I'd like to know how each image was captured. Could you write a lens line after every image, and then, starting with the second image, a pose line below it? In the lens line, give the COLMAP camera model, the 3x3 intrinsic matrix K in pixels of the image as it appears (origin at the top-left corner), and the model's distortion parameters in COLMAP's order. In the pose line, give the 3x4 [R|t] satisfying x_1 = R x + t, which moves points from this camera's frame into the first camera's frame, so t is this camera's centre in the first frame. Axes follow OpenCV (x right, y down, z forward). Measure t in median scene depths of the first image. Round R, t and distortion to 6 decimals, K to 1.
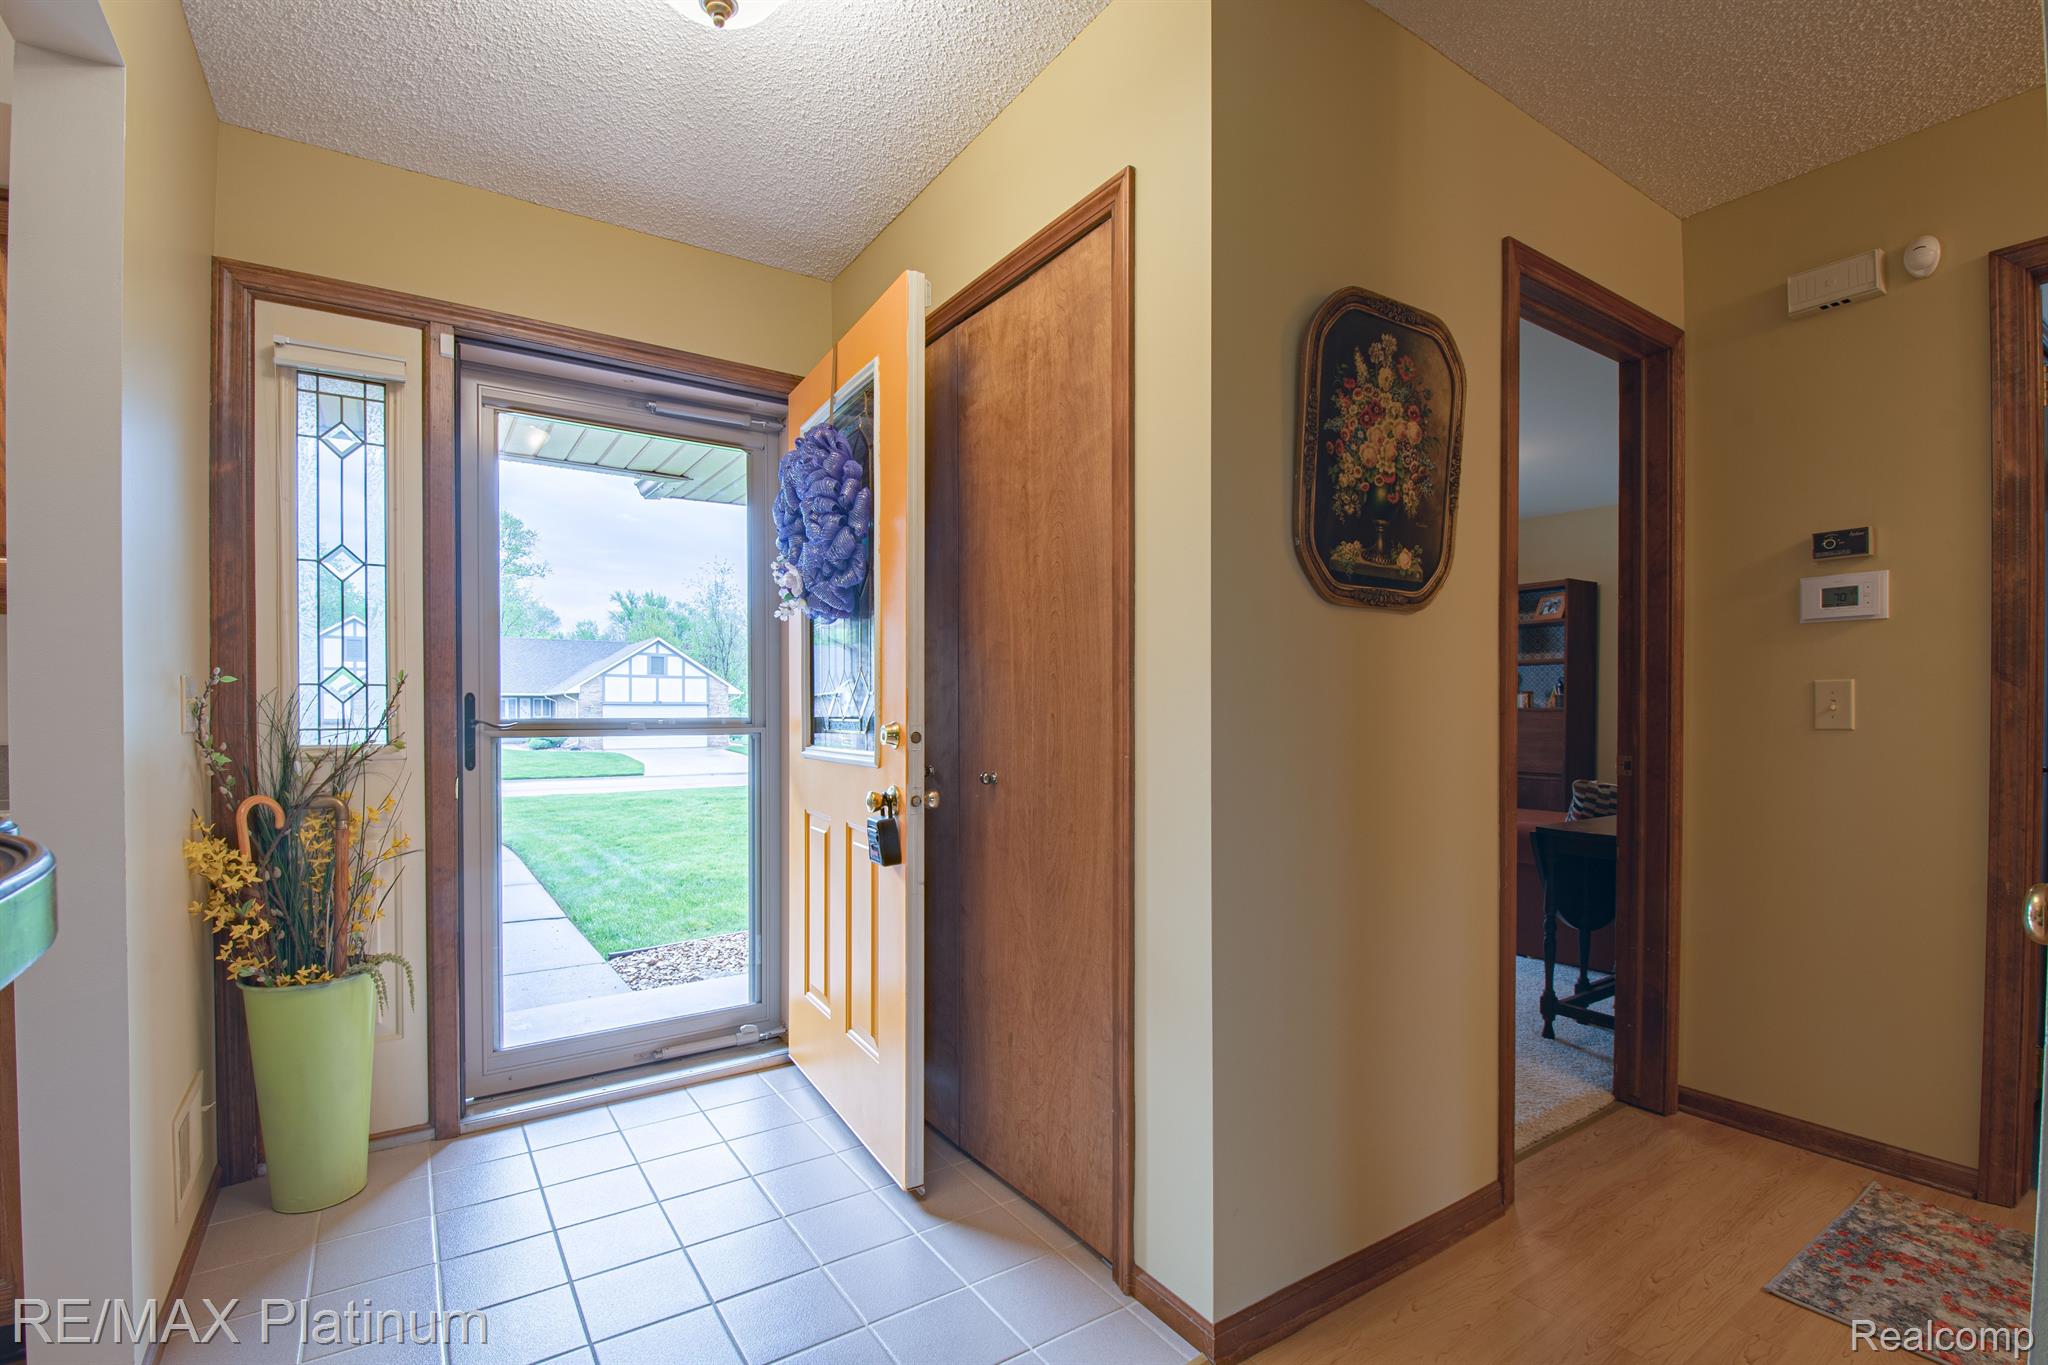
lens RADIAL K [[937.4, 0, 1028.9], [0, 937.4, 701.6], [0, 0, 1]] dist [0.024618, -0.028899]
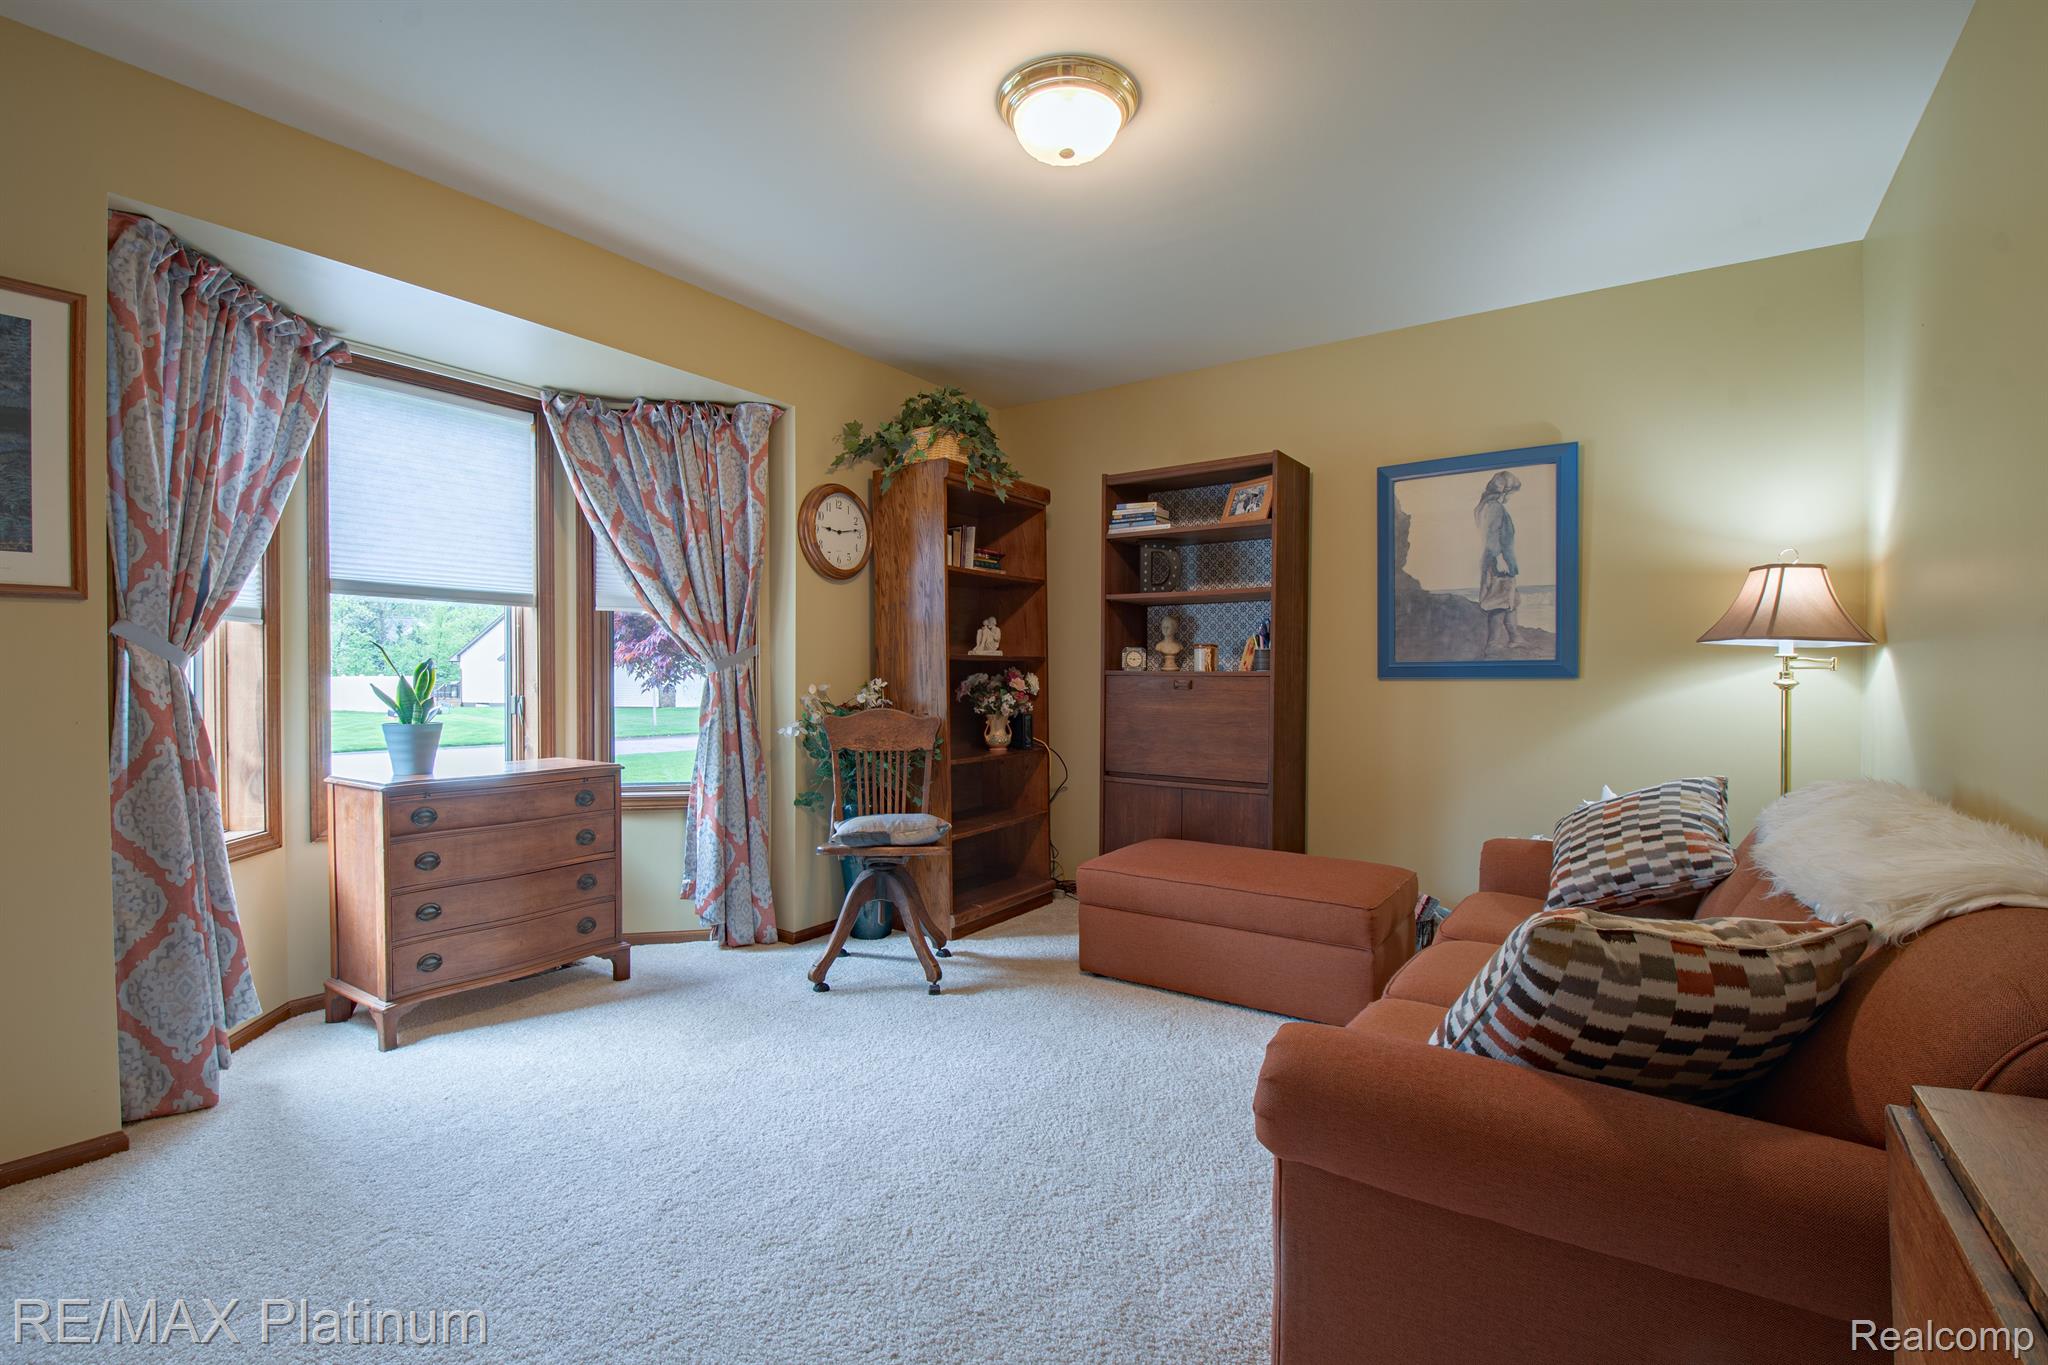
lens RADIAL K [[937.4, 0, 1028.9], [0, 937.4, 701.6], [0, 0, 1]] dist [0.024618, -0.028899]
pose [[0.934952, -0.013025, 0.354534, 0.212534], [0.001982, 0.999502, 0.031494, 0.006959], [-0.354768, -0.028743, 0.934512, 0.491249]]
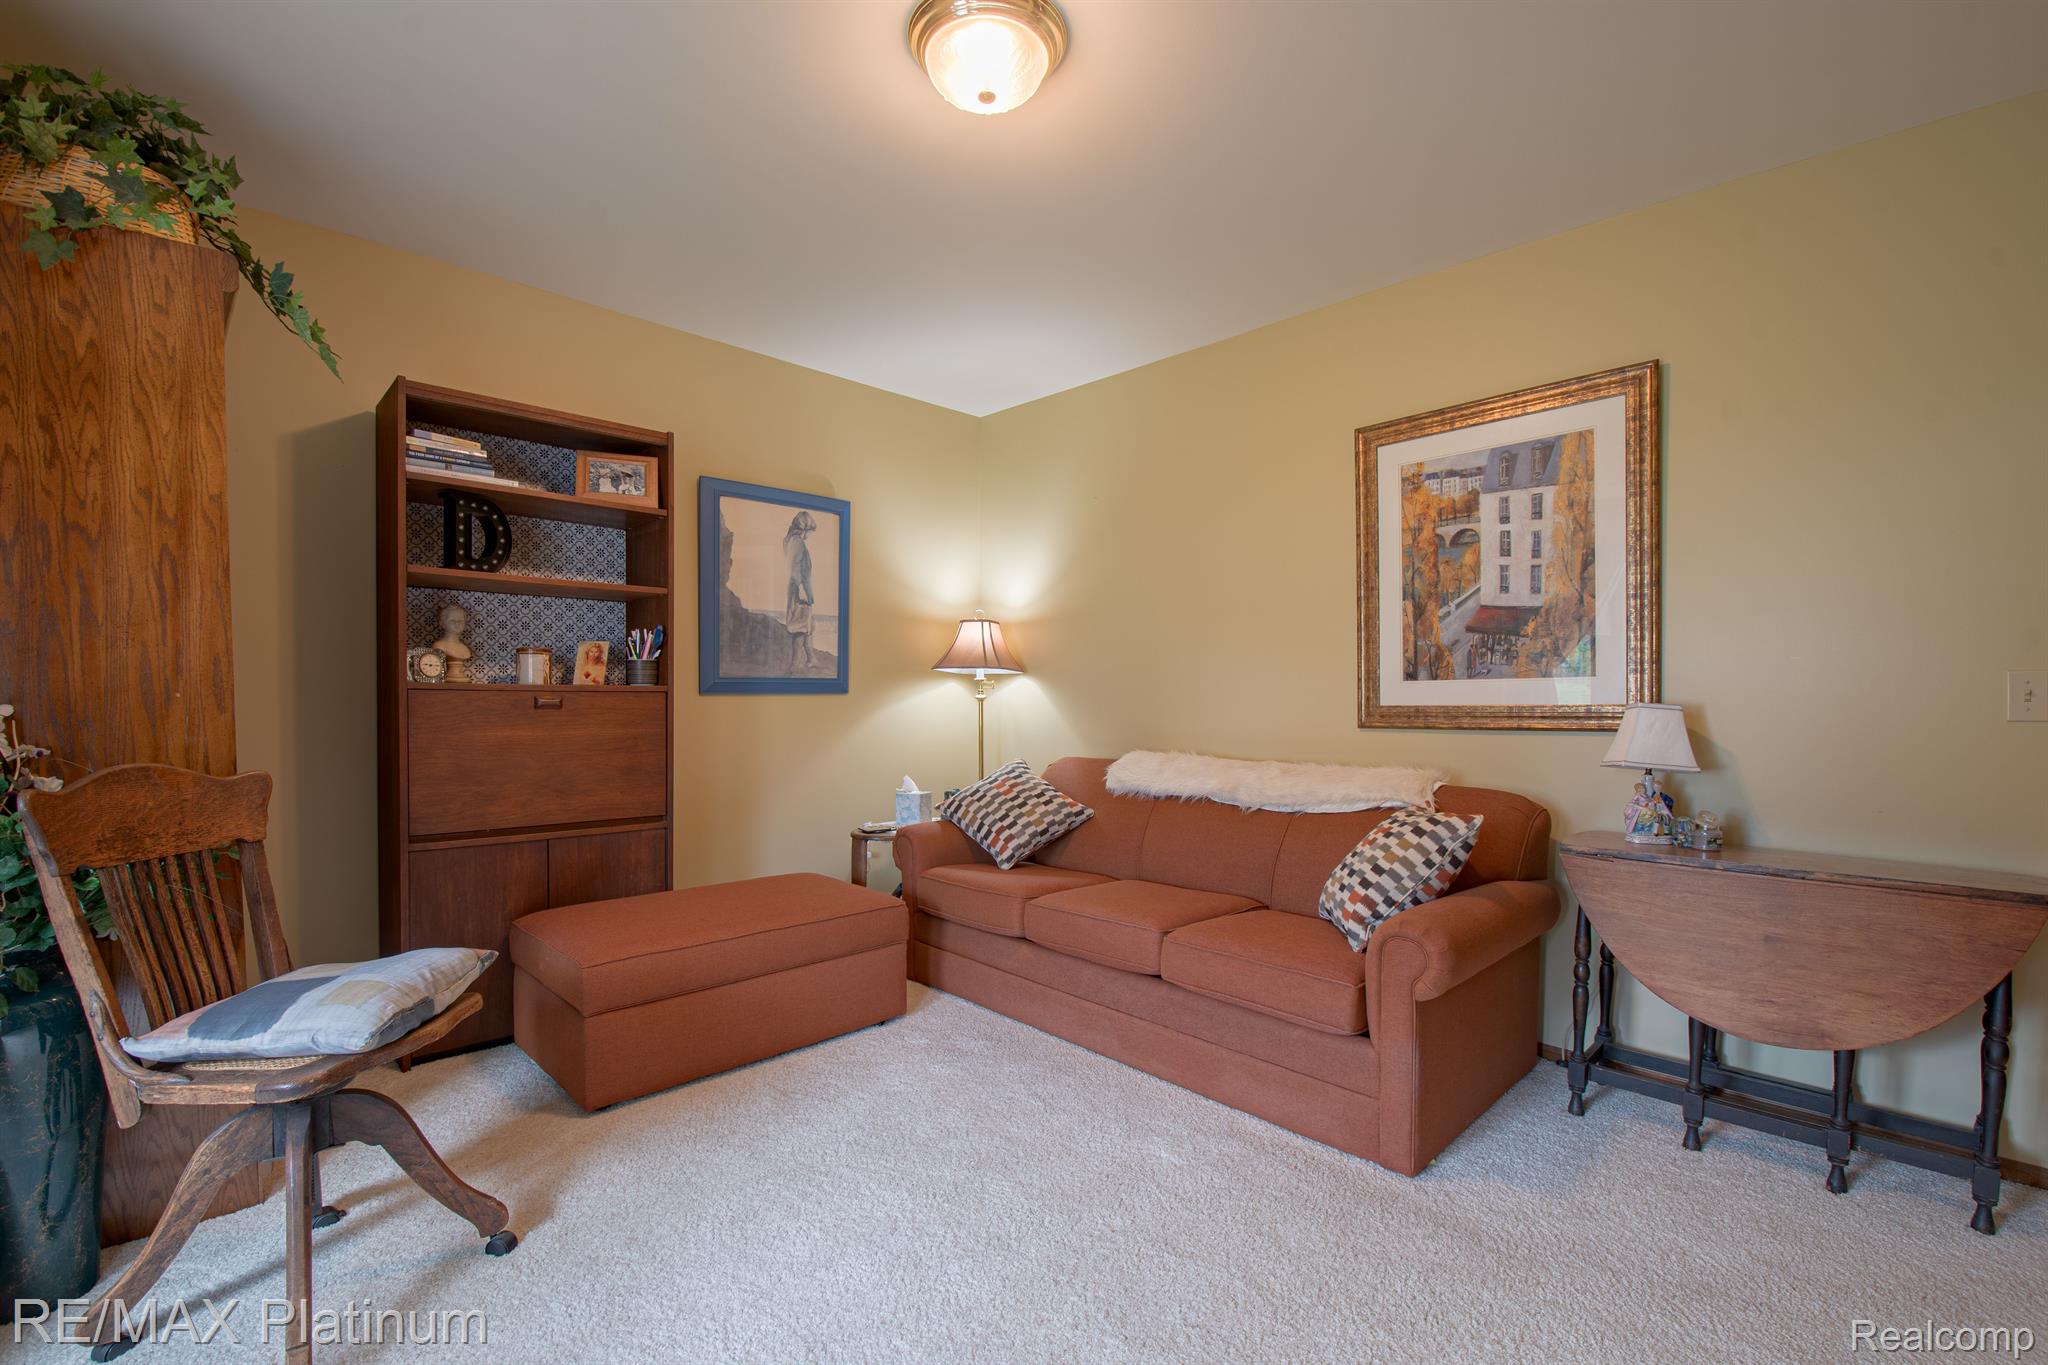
lens RADIAL K [[911.2, 0, 1015.4], [0, 911.2, 725.5], [0, 0, 1]] dist [0.023883, -0.025809]
pose [[-0.172371, -0.042654, 0.984108, 0.041637], [-0.010545, 0.999085, 0.041457, 0.005687], [-0.984976, -0.003232, -0.172663, 0.879945]]
